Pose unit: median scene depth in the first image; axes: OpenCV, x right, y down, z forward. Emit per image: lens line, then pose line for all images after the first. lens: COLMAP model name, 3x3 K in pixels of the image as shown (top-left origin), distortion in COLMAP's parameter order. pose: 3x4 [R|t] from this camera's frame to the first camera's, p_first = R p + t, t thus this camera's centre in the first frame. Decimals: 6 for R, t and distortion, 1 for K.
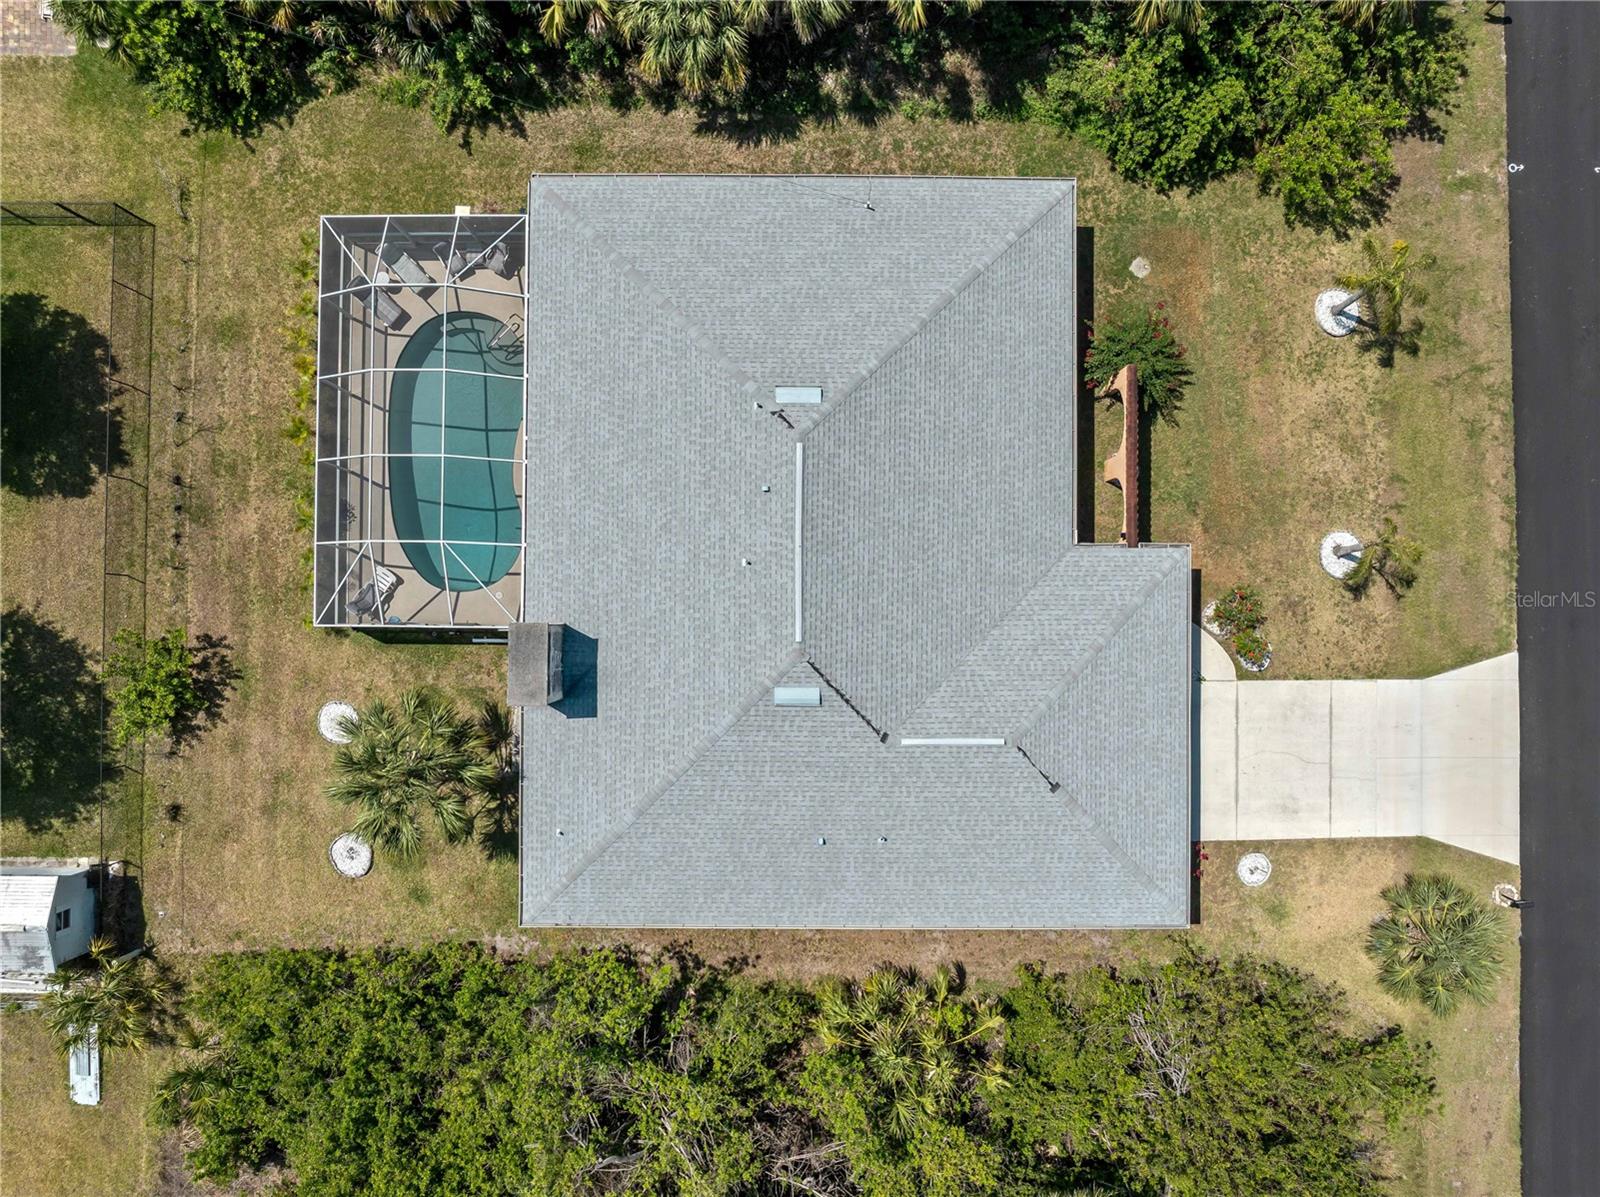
lens RADIAL K [[1142.5, 0, 810.0], [0, 1142.5, 600.5], [0, 0, 1]] dist [-0.026878, -0.020842]
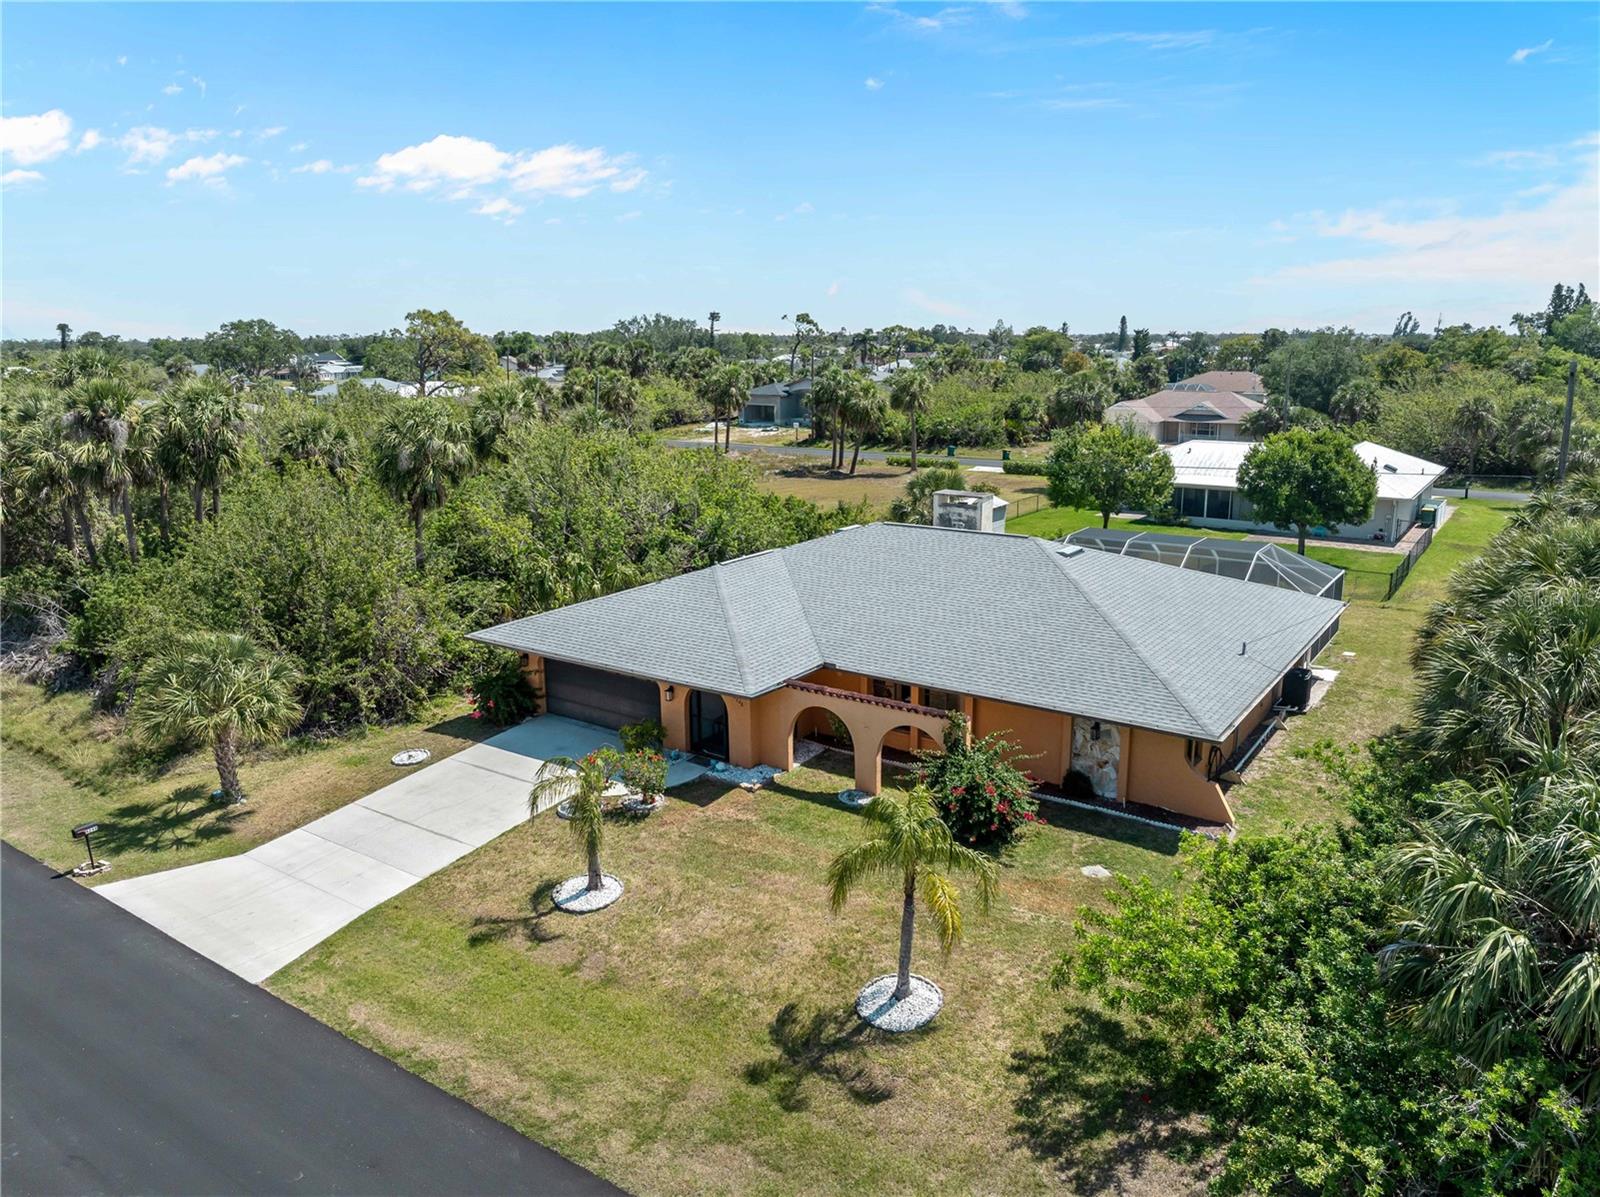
lens RADIAL K [[1142.5, 0, 810.0], [0, 1142.5, 600.5], [0, 0, 1]] dist [-0.026878, -0.020842]
pose [[-0.562528, 0.179603, -0.807035, 0.909712], [-0.826614, -0.102715, 0.553316, -0.509458], [0.016483, 0.978362, 0.206242, 0.682267]]
